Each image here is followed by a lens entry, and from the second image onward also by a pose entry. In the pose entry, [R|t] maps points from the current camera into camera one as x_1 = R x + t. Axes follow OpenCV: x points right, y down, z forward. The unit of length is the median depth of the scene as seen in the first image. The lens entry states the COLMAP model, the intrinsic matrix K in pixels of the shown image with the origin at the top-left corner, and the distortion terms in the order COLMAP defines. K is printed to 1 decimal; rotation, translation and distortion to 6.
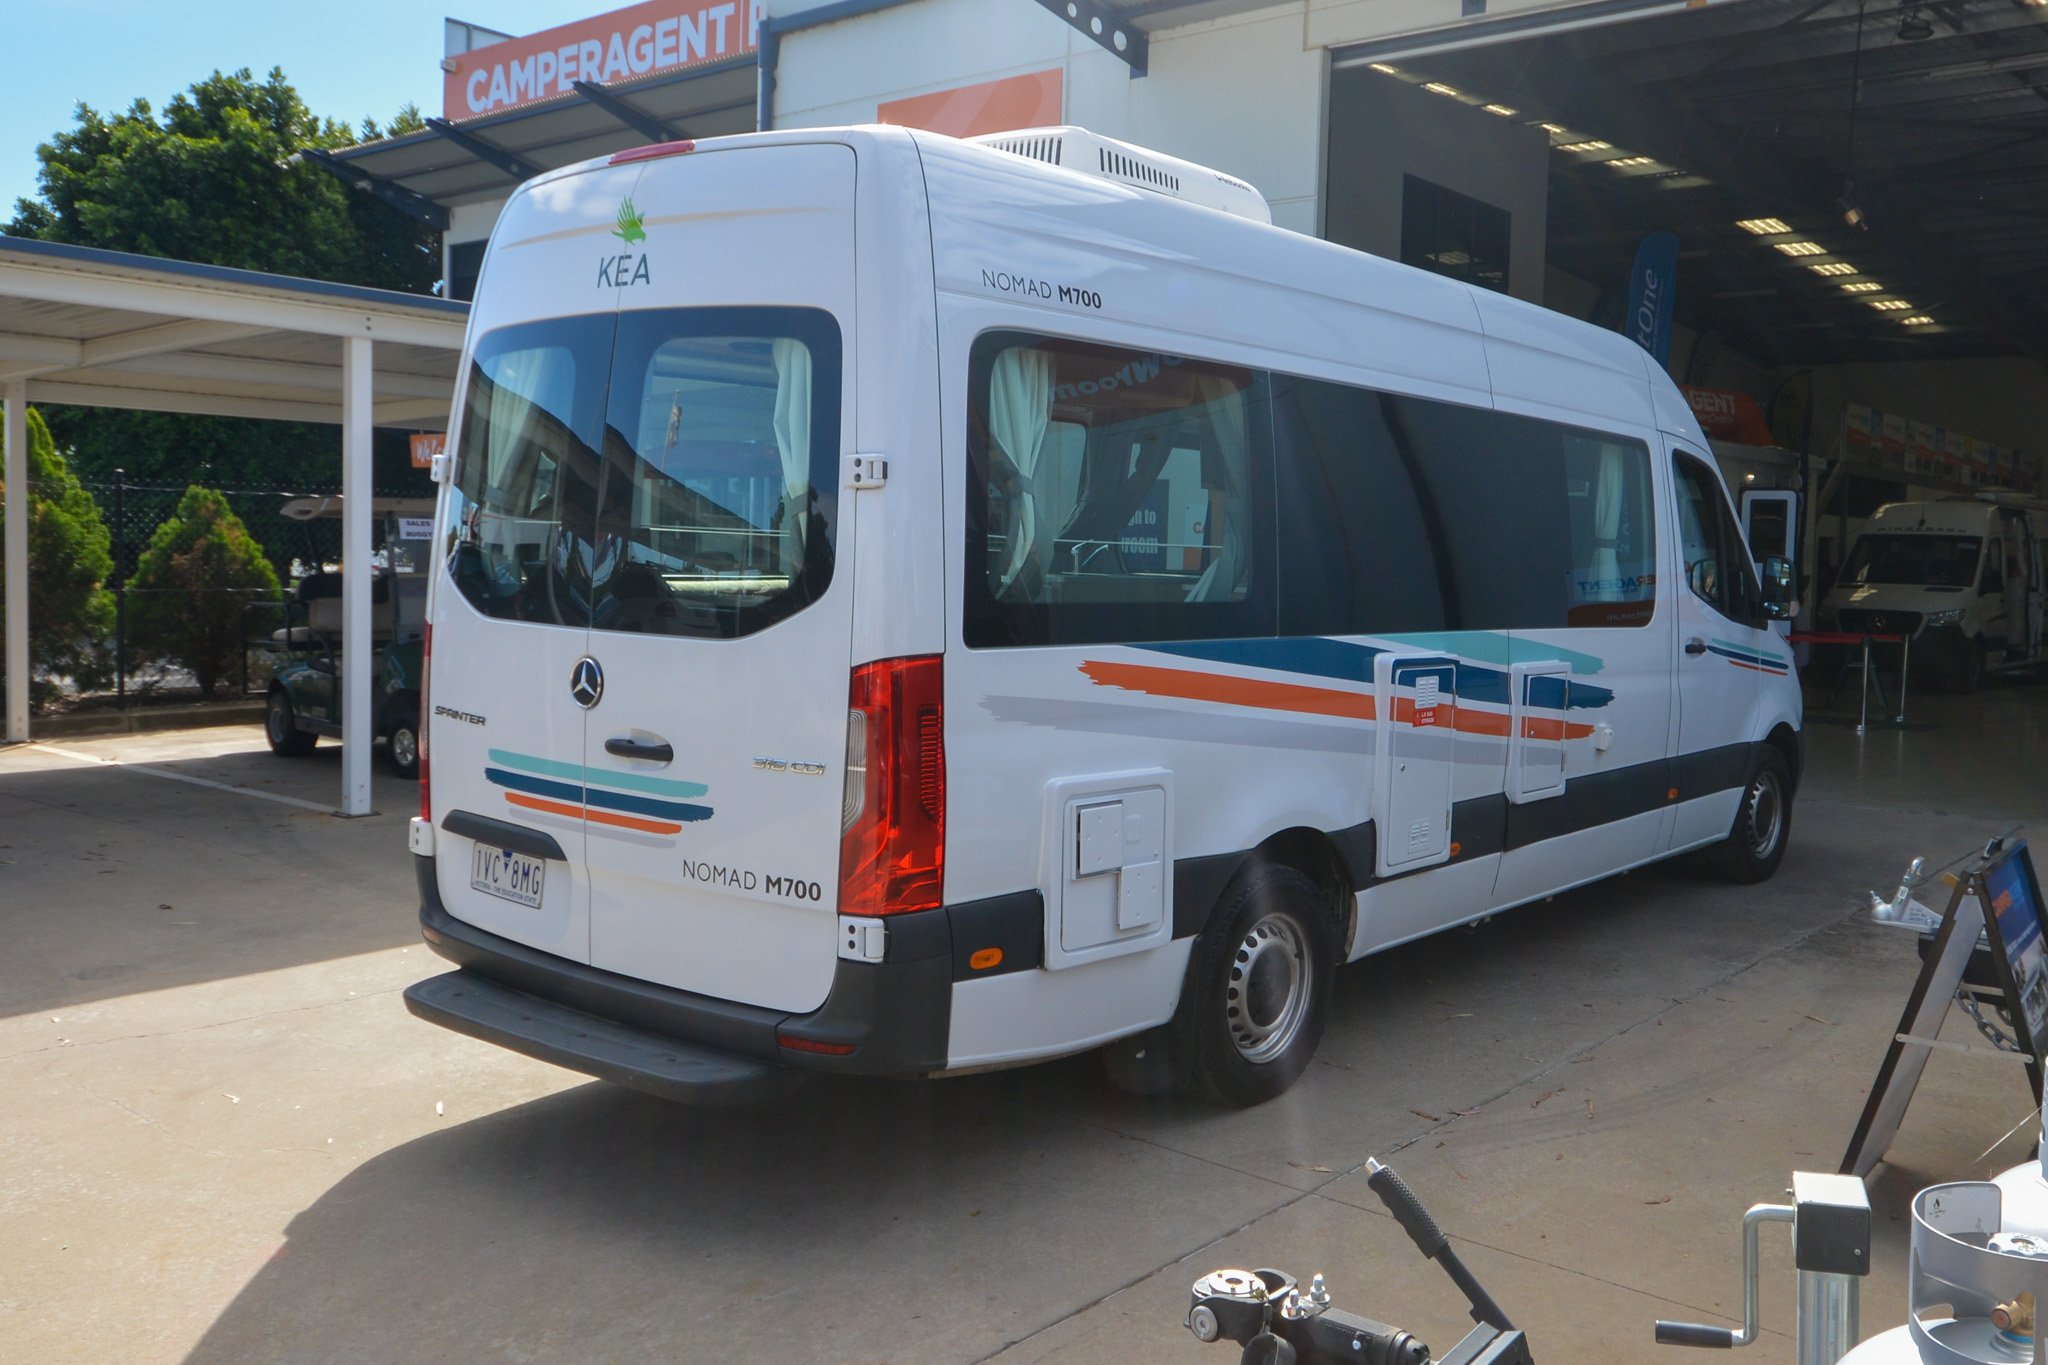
lens RADIAL K [[1936.7, 0, 1024.0], [0, 1936.7, 682.5], [0, 0, 1]] dist [0.011677, 0.009346]
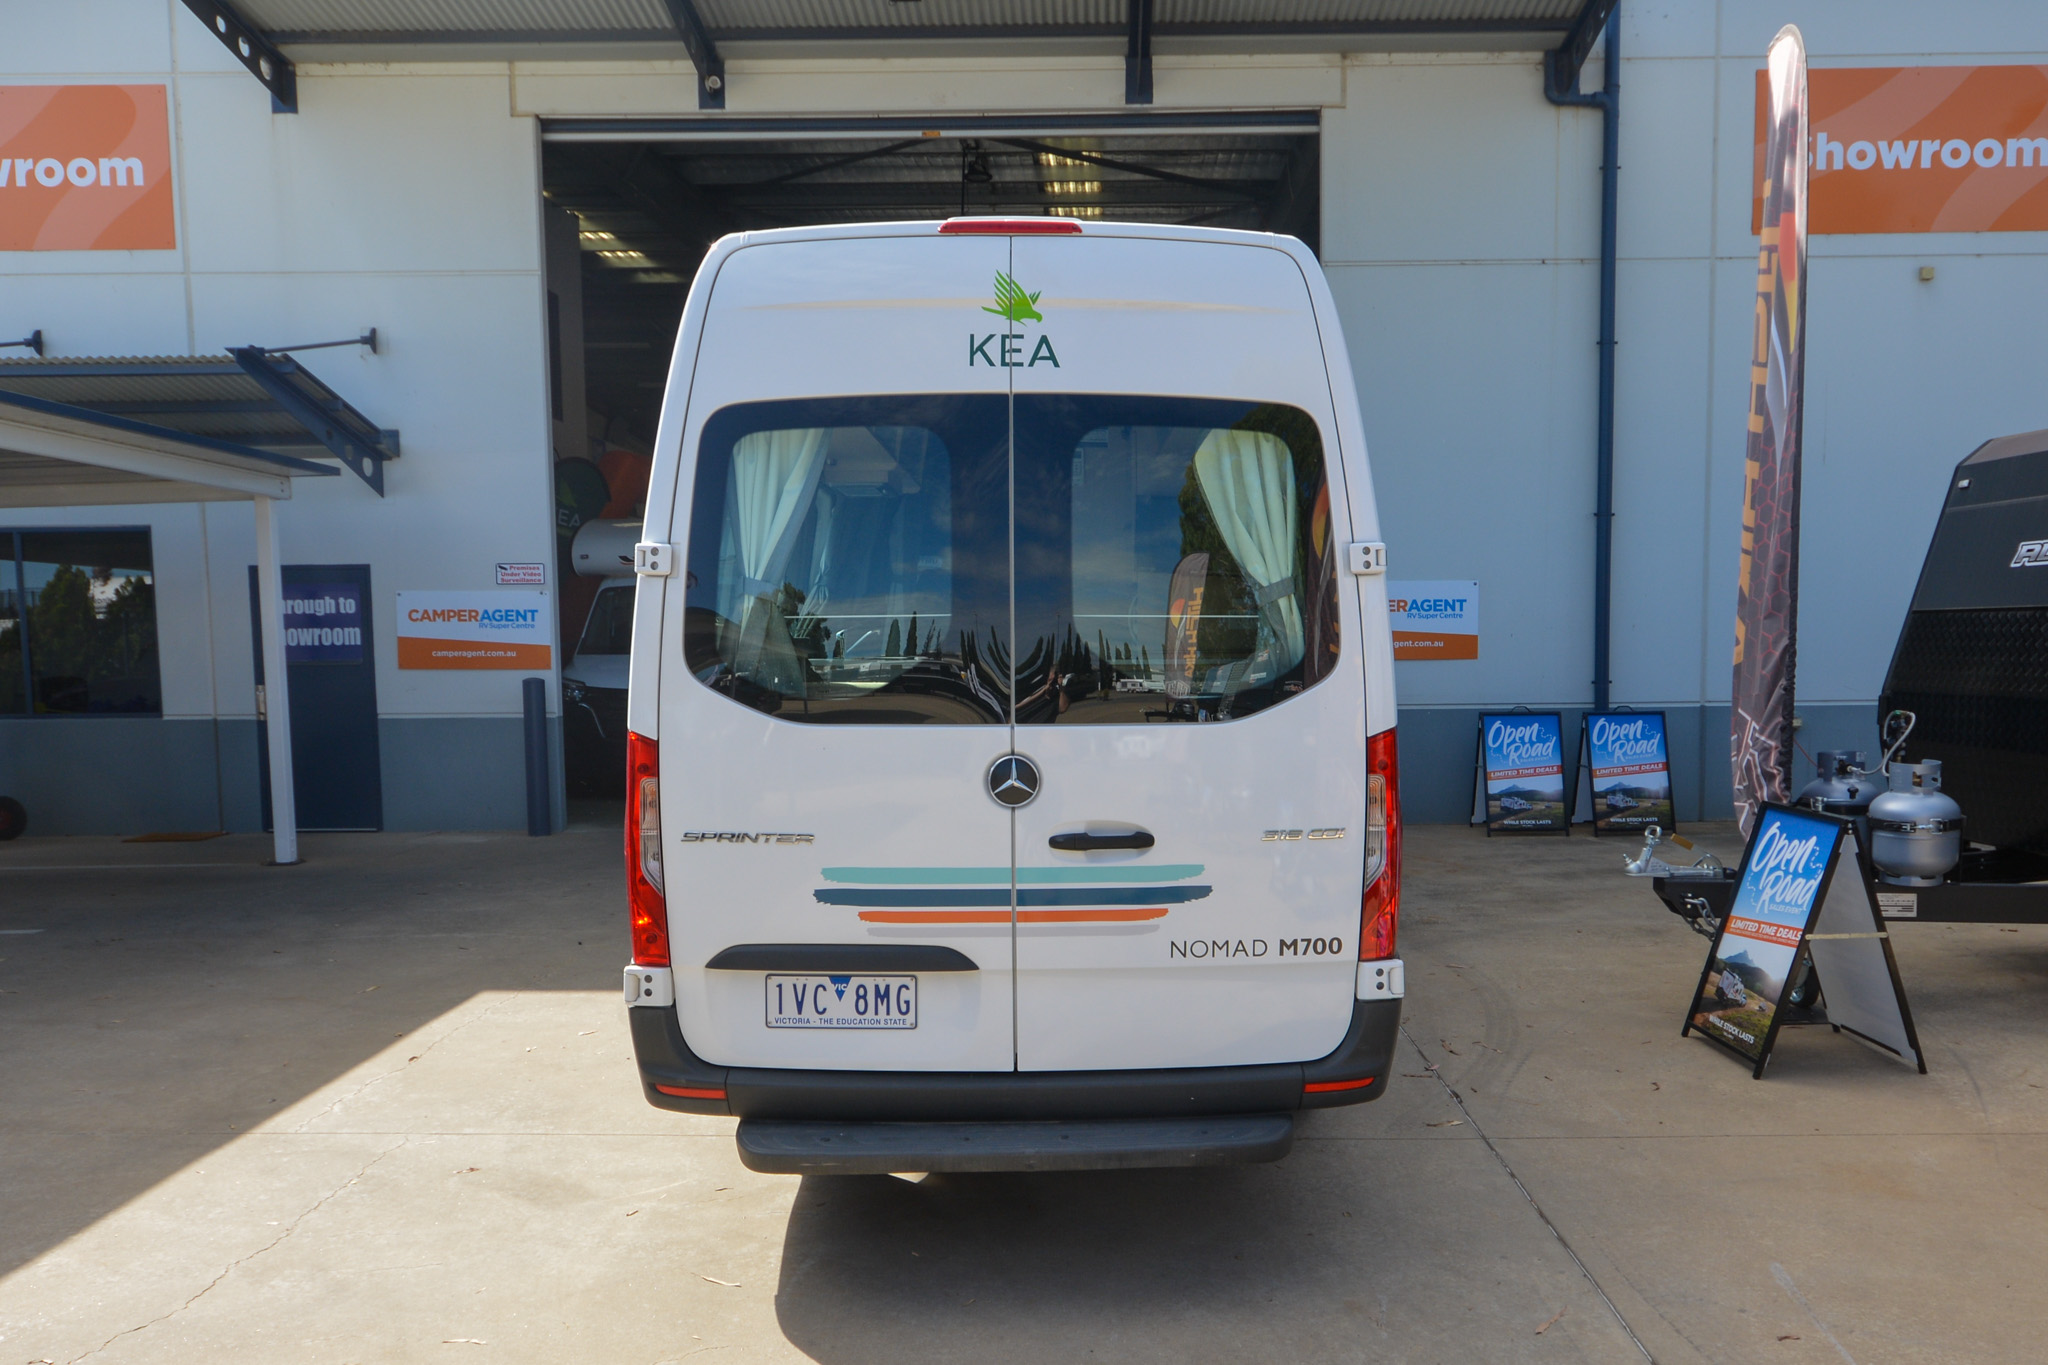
lens RADIAL K [[1833.5, 0, 1235.2], [0, 1833.5, 838.6], [0, 0, 1]] dist [-0.004465, 0.006508]
pose [[0.724545, -0.109640, 0.680451, -0.769300], [0.077047, 0.993963, 0.078116, -0.033947], [-0.684908, -0.004172, 0.728618, 0.259233]]
